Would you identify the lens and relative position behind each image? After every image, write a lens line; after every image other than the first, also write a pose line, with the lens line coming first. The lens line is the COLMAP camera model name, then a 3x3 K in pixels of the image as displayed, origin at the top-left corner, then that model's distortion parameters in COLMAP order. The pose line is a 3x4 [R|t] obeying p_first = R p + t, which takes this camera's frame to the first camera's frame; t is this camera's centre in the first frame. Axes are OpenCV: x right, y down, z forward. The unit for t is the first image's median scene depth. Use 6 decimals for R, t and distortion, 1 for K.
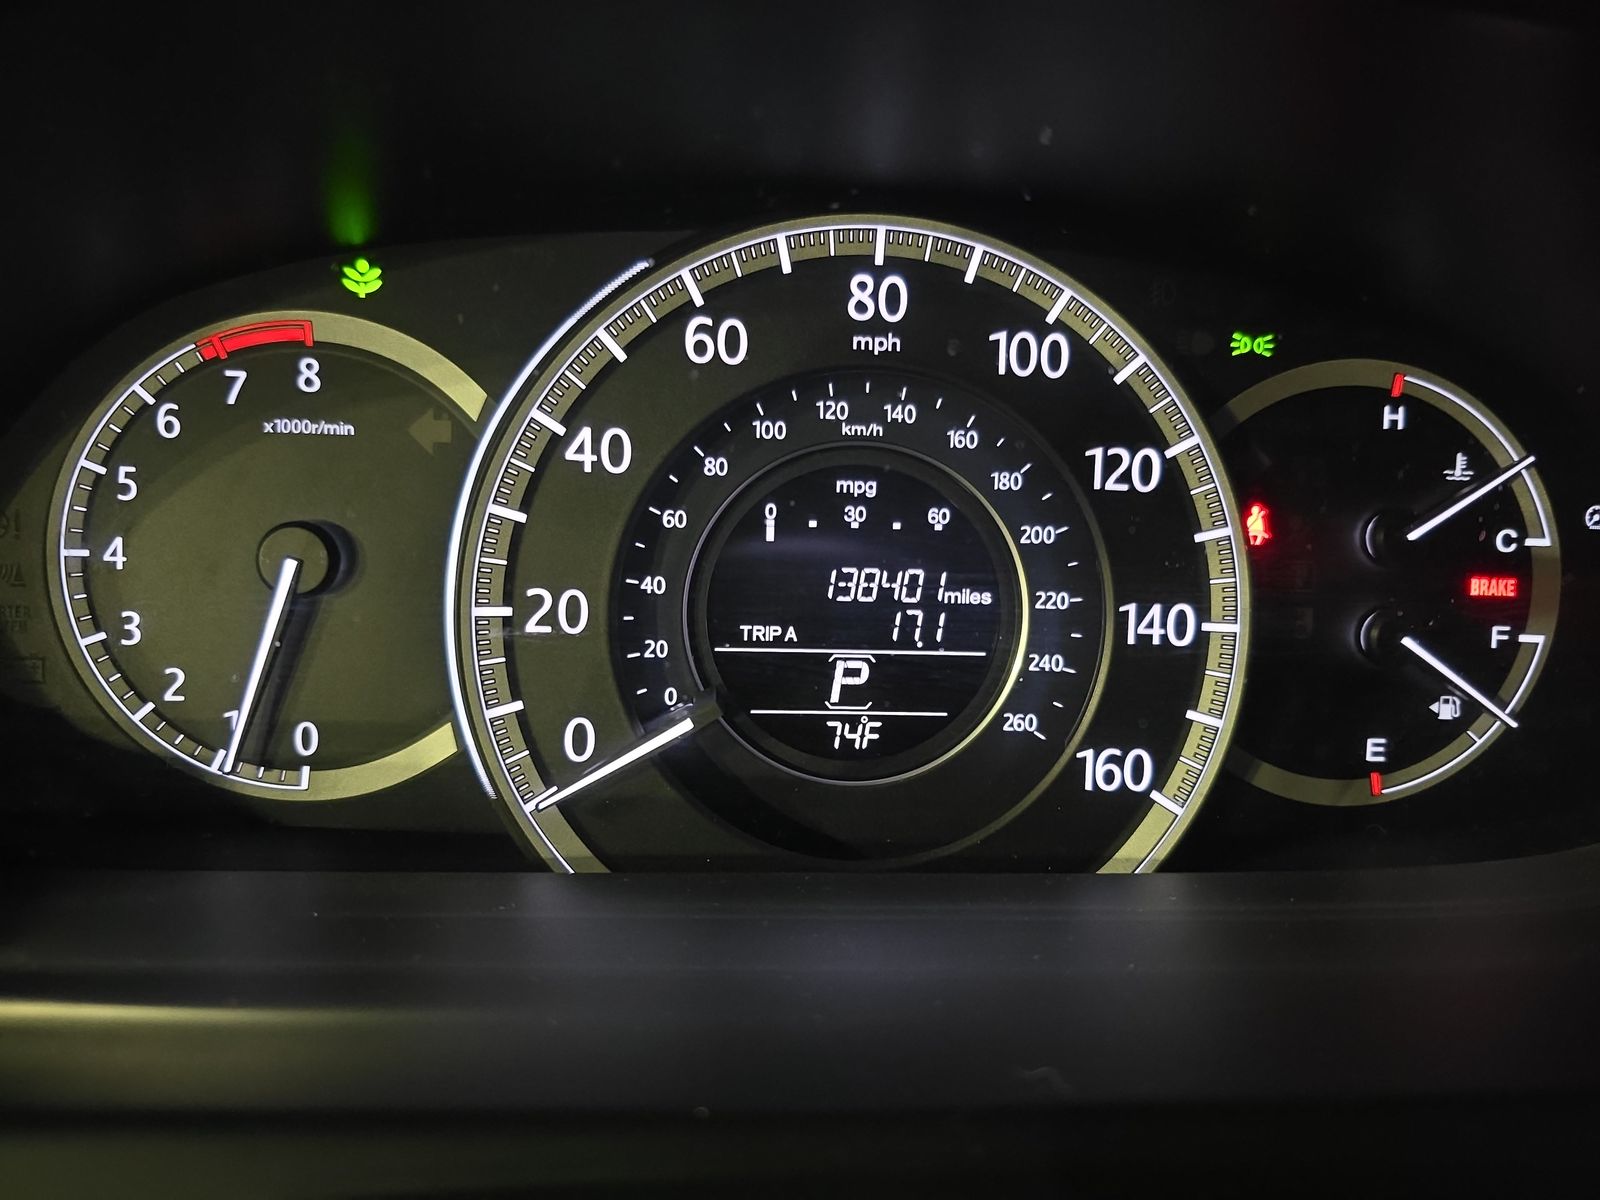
lens RADIAL K [[1070.4, 0, 801.5], [0, 1070.4, 600.5], [0, 0, 1]] dist [-0.002648, -0.010934]
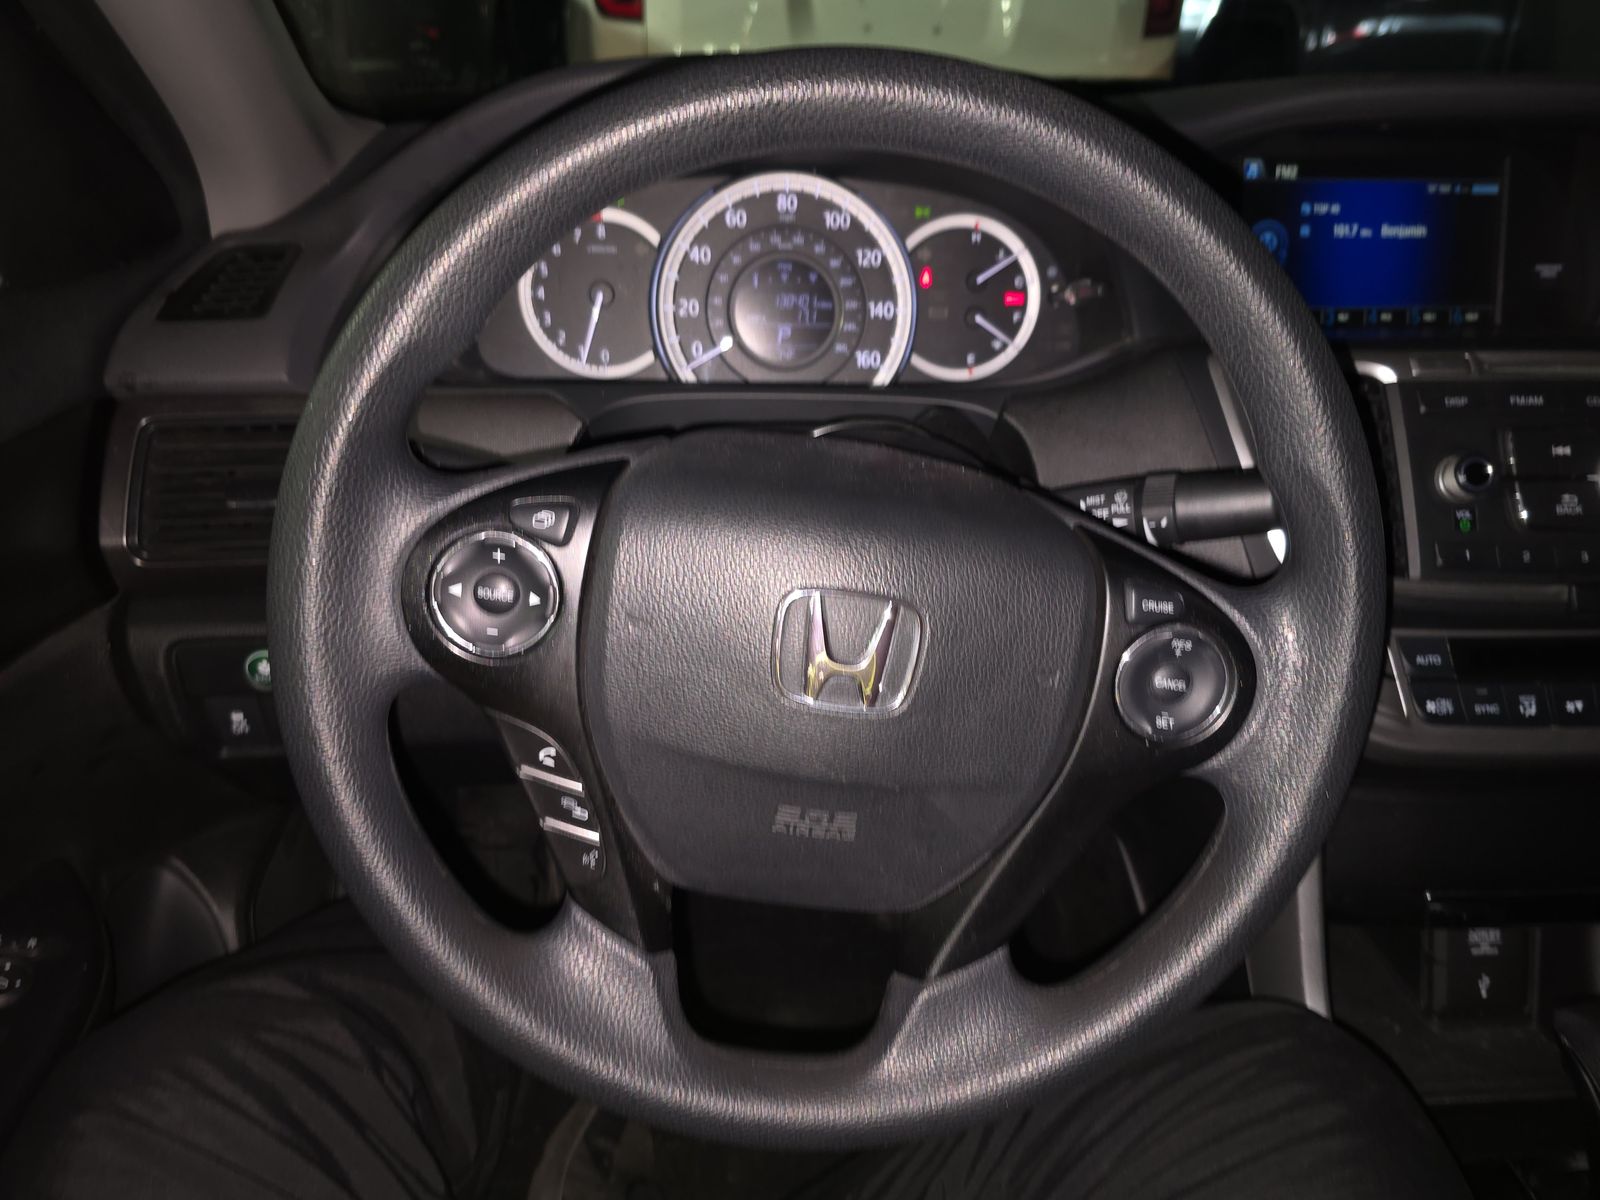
lens RADIAL K [[1070.4, 0, 800.4], [0, 1070.4, 606.5], [0, 0, 1]] dist [-0.002648, -0.010934]
pose [[0.999809, -0.019380, -0.002634, 0.090571], [0.019541, 0.984236, 0.175777, 0.315899], [-0.000814, -0.175795, 0.984426, -2.187467]]
